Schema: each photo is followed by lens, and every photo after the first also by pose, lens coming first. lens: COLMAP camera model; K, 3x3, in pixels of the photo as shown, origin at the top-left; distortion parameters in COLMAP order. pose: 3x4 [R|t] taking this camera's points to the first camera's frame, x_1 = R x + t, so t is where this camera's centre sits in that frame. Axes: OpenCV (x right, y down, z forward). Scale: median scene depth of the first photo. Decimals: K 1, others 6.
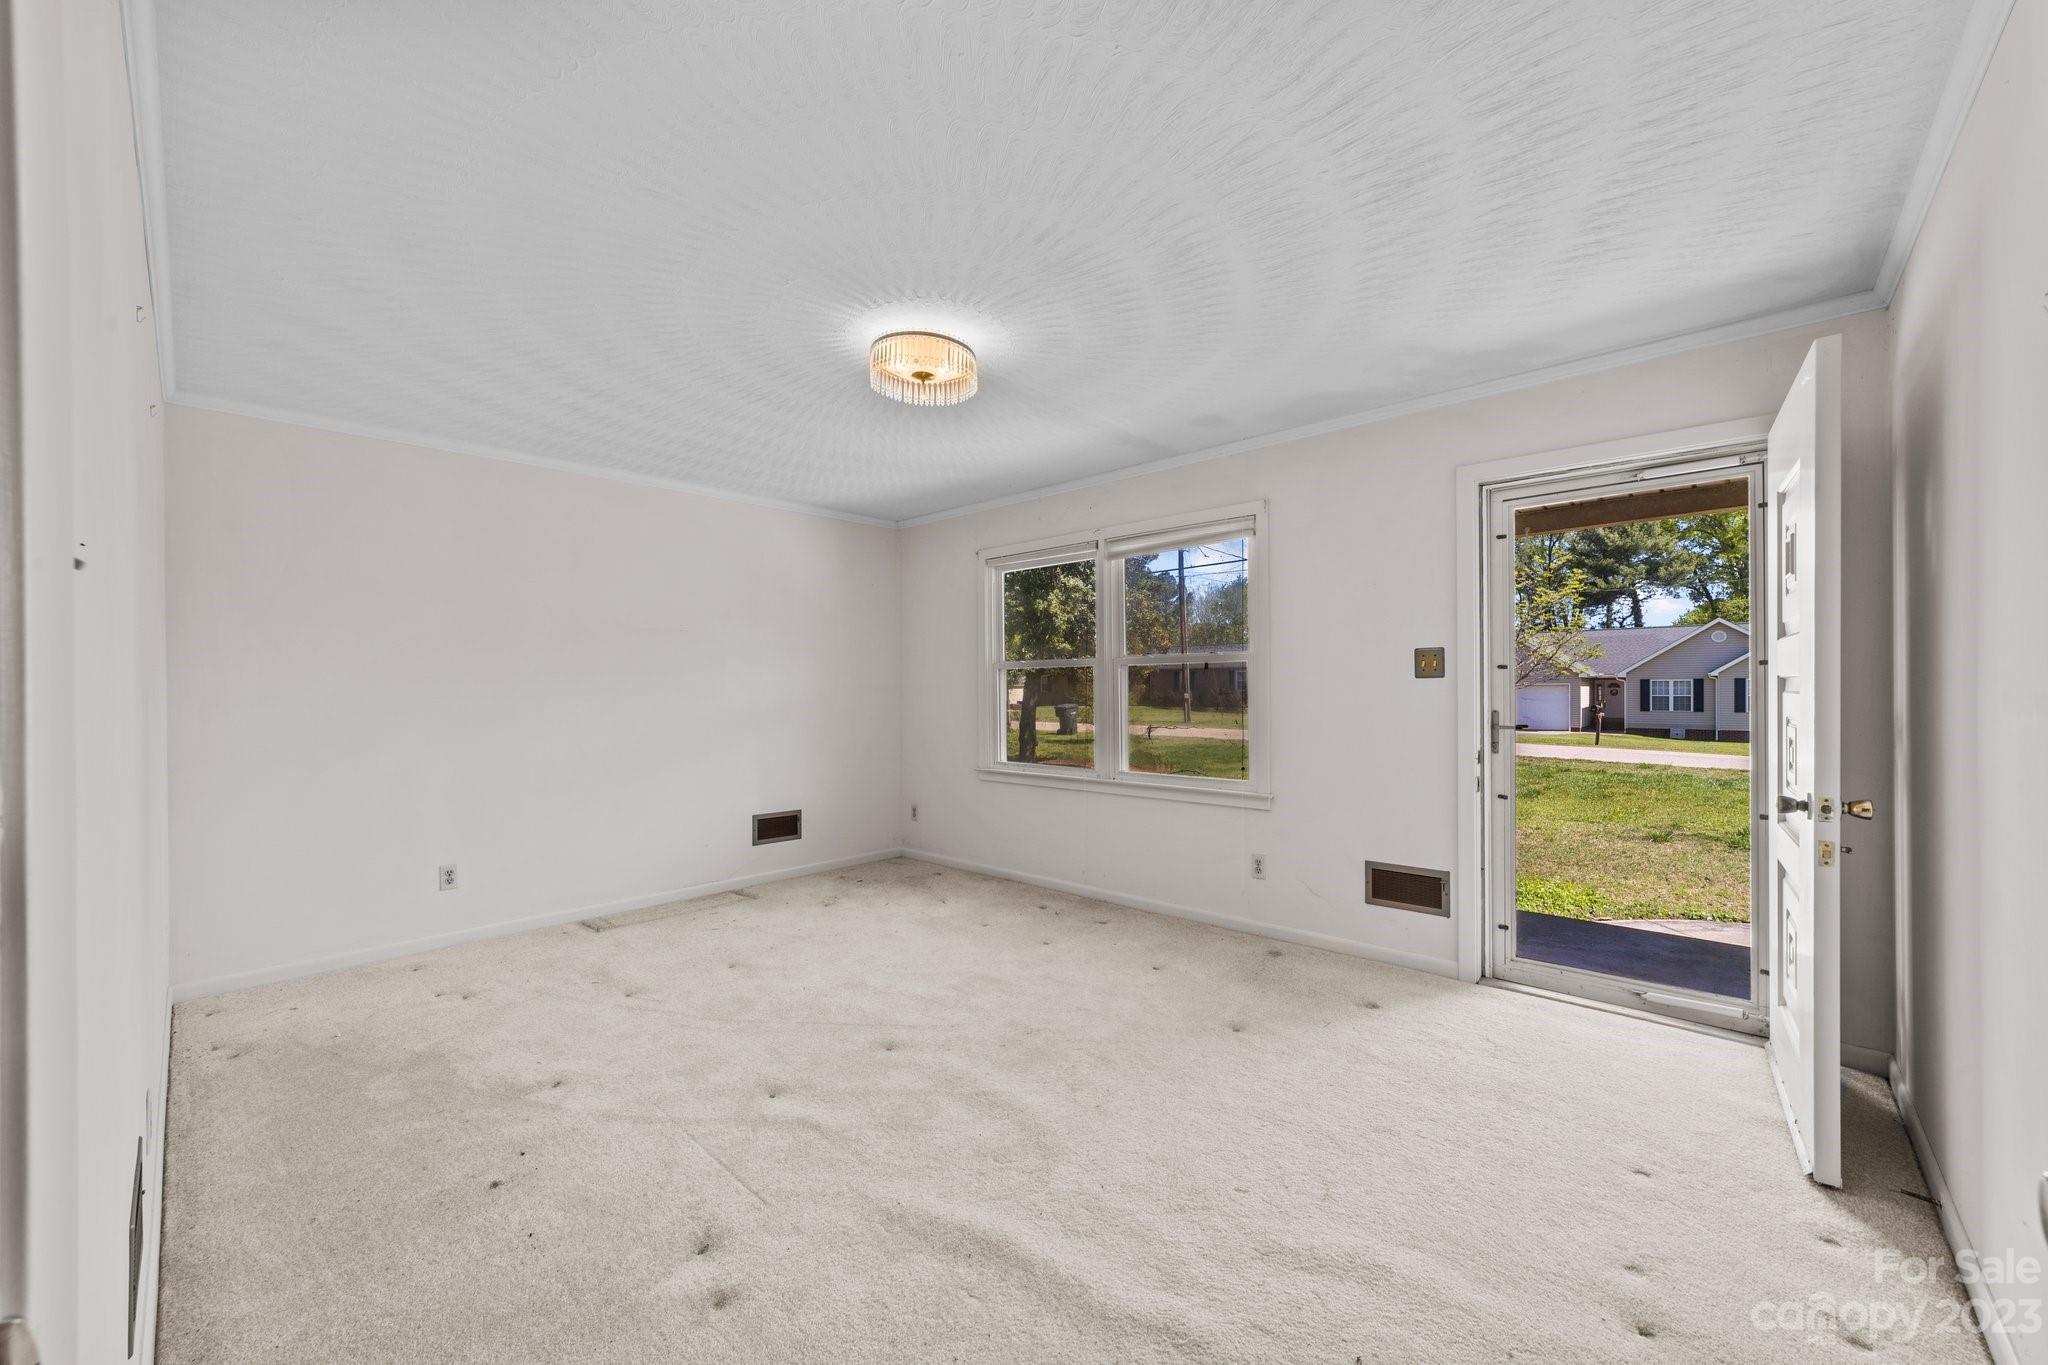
lens RADIAL K [[782.5, 0, 1024.0], [0, 782.5, 682.5], [0, 0, 1]] dist [-0.018454, 0.007989]
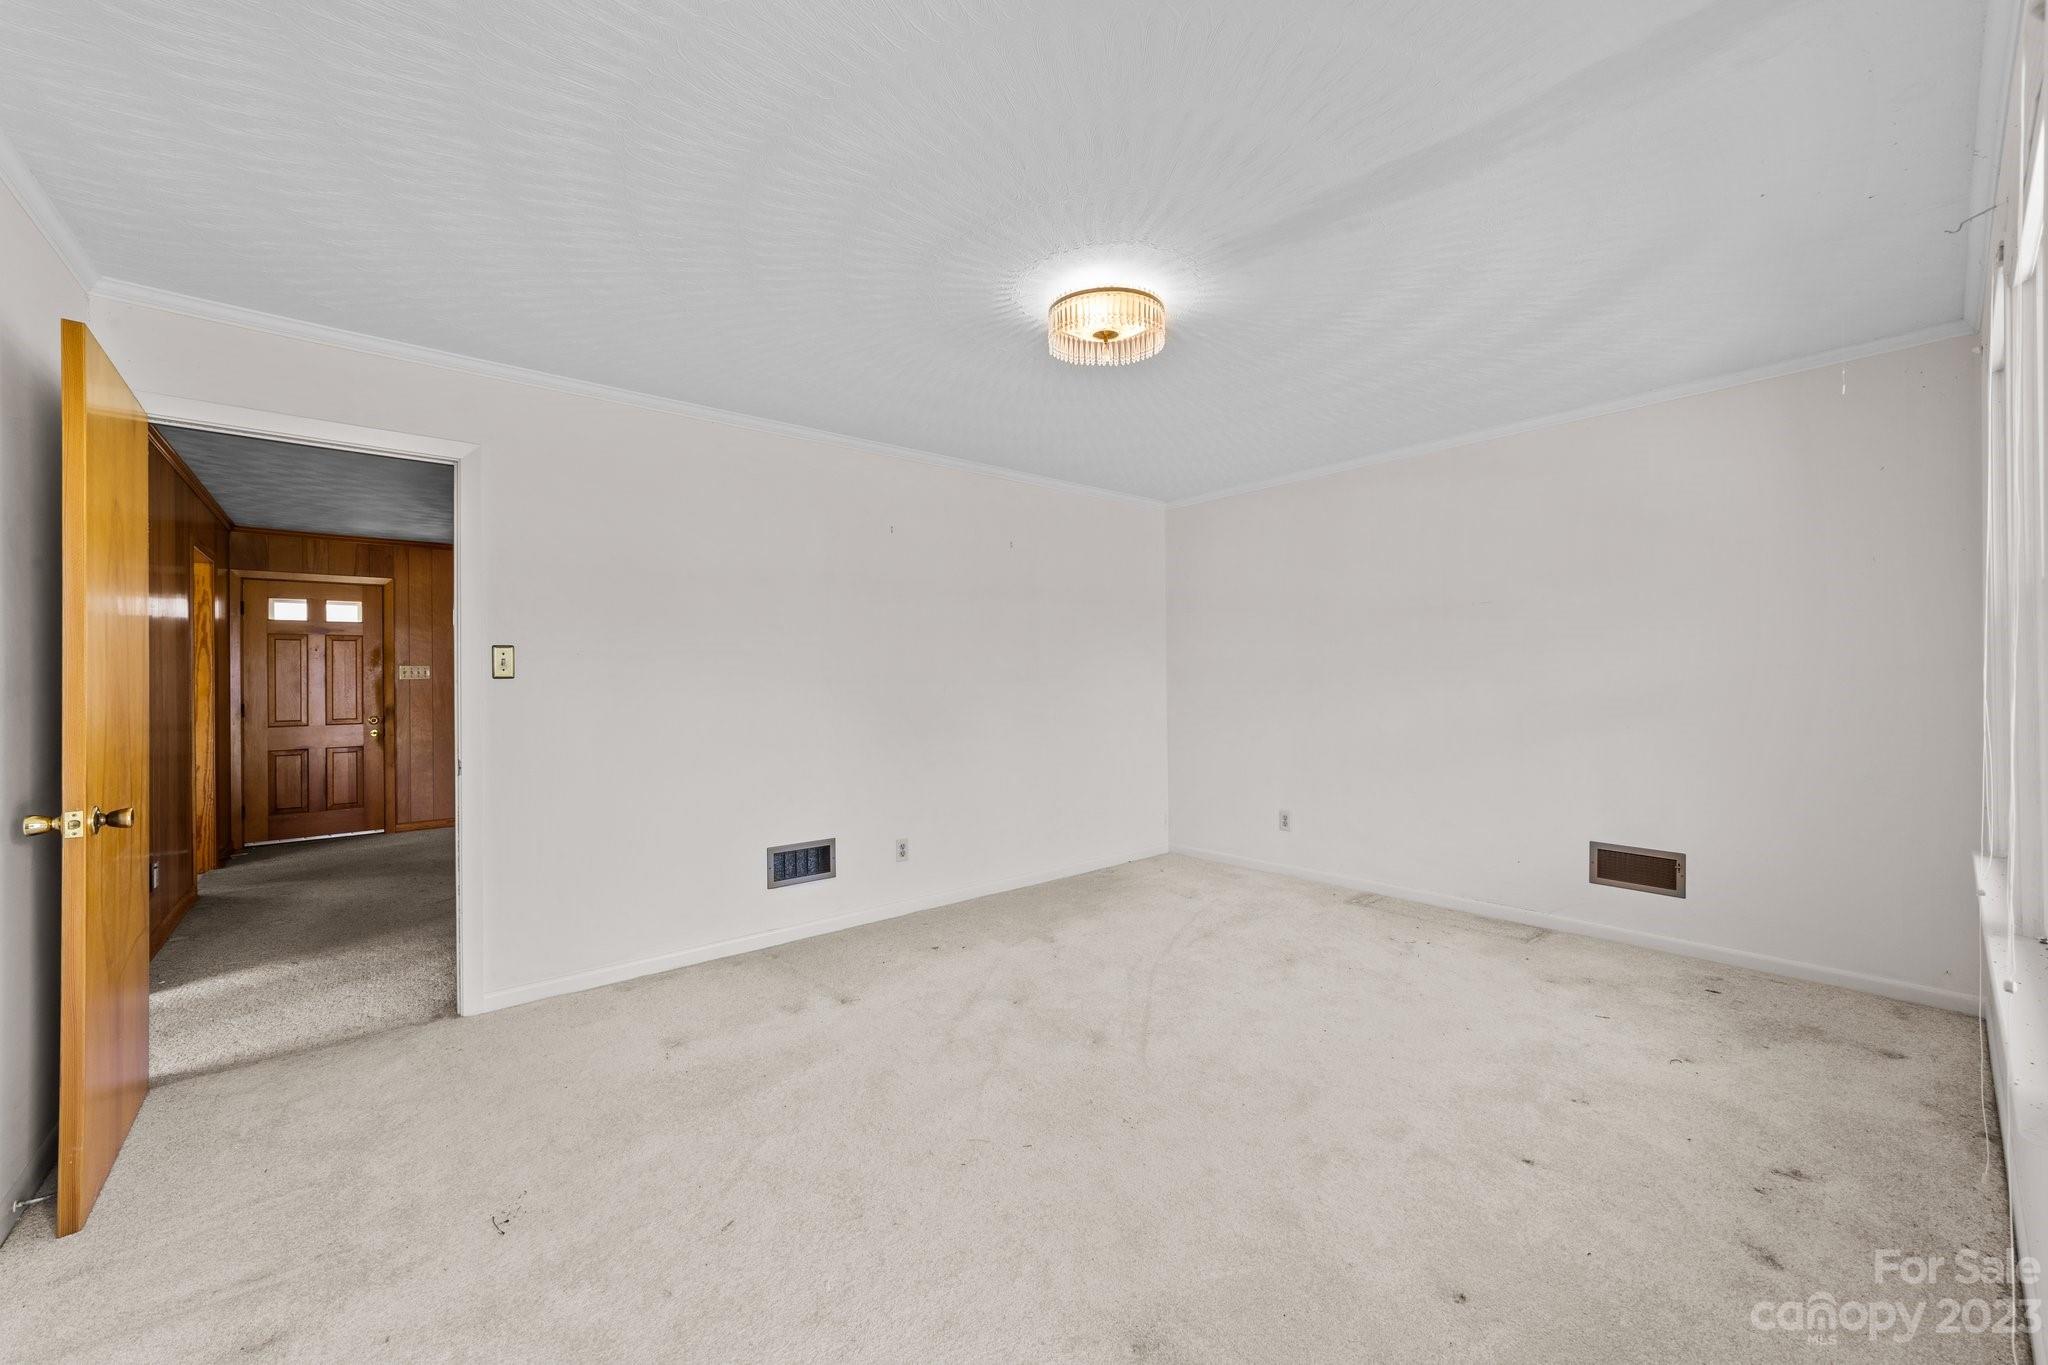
lens RADIAL K [[782.5, 0, 1024.0], [0, 782.5, 682.5], [0, 0, 1]] dist [-0.018454, 0.007989]
pose [[-0.113522, 0.015561, -0.993414, 0.549845], [0.023196, 0.999646, 0.013008, -0.001408], [0.993265, -0.021567, -0.113842, 0.699351]]
